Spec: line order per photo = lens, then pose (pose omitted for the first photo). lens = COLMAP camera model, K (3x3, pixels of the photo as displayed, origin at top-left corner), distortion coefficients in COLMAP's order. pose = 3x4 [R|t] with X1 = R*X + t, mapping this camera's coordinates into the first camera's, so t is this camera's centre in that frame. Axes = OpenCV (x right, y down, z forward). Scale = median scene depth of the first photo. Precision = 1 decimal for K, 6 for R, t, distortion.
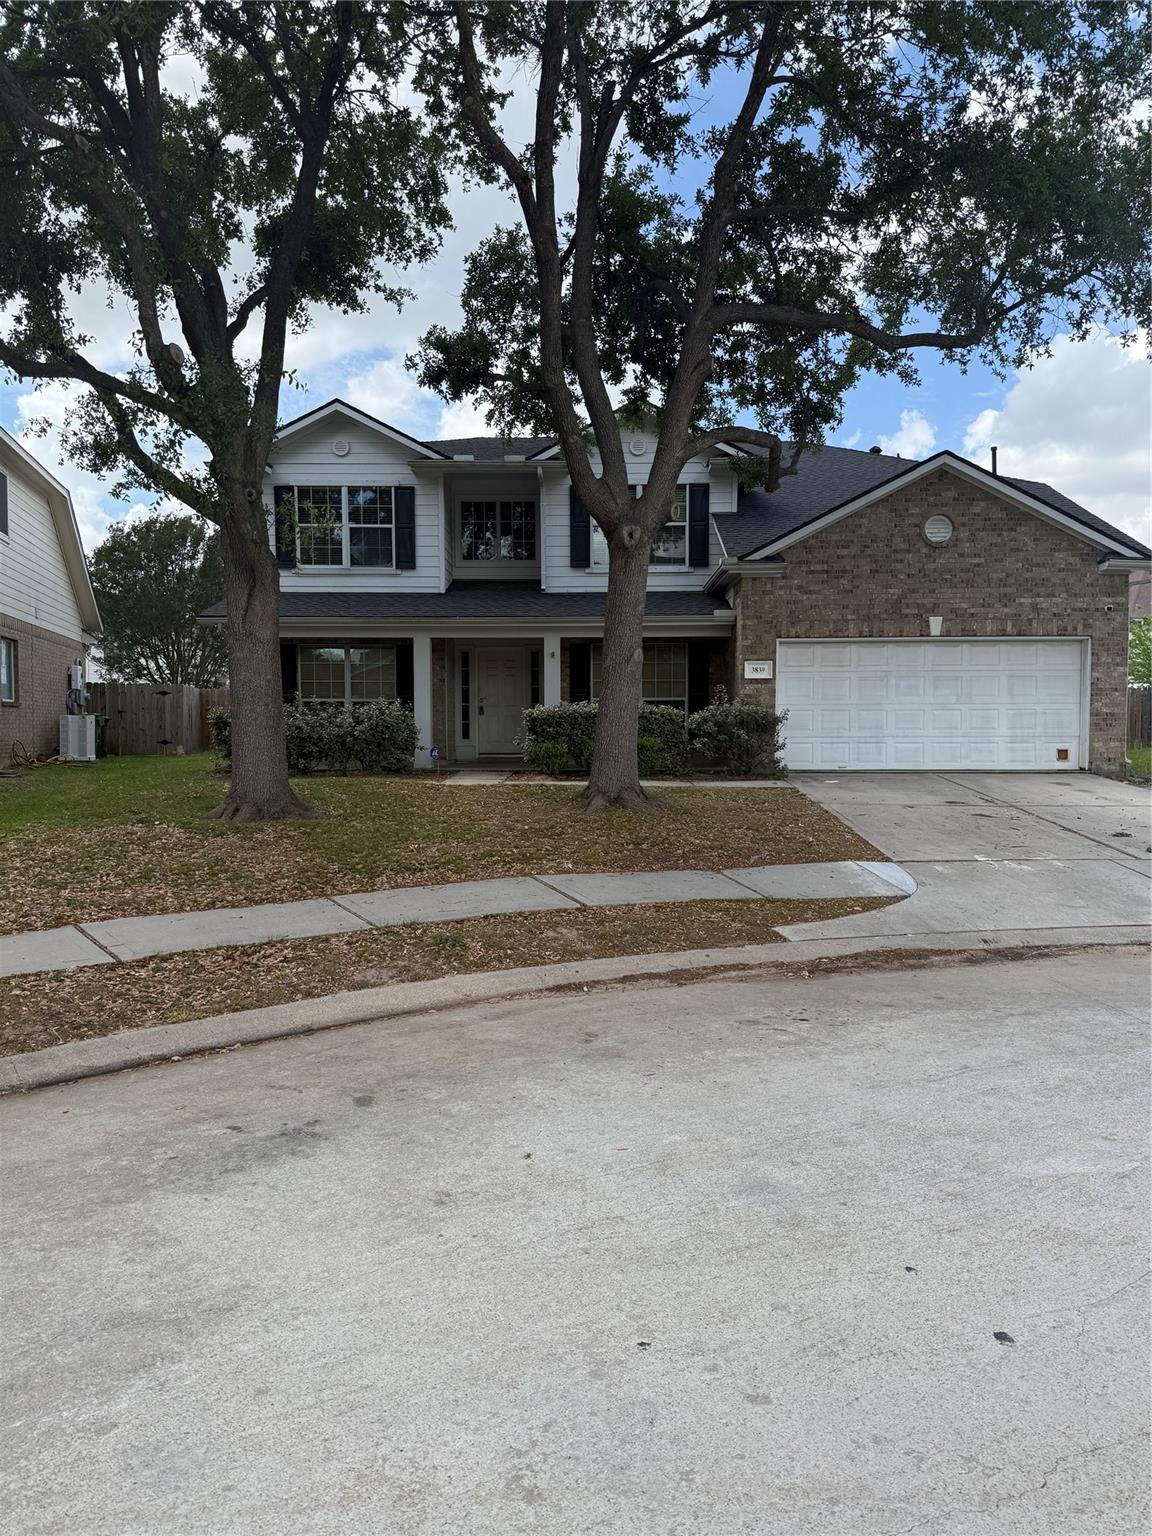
lens RADIAL K [[1089.4, 0, 585.9], [0, 1089.4, 765.9], [0, 0, 1]] dist [0.062618, -0.009298]
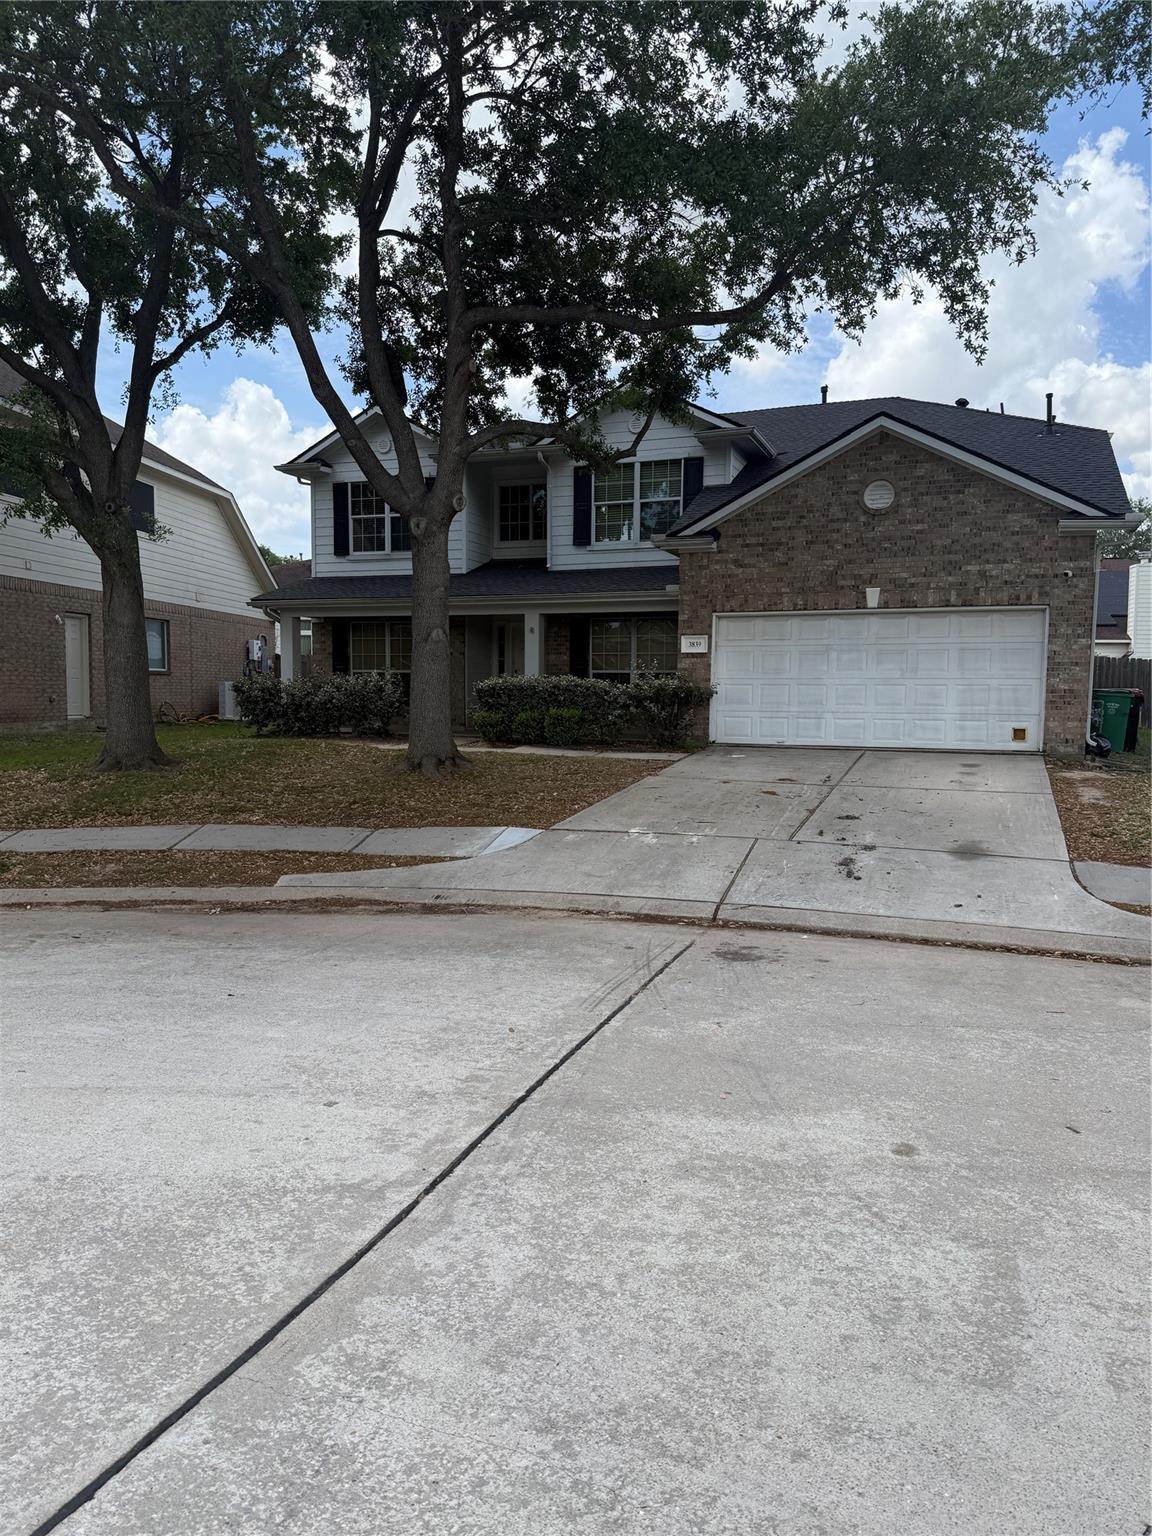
lens RADIAL K [[1089.4, 0, 588.4], [0, 1089.4, 773.8], [0, 0, 1]] dist [0.062618, -0.009298]
pose [[0.940519, 0.035341, -0.337897, 0.413178], [-0.022962, 0.998913, 0.040562, -0.006481], [0.338964, -0.030390, 0.940308, 0.009244]]
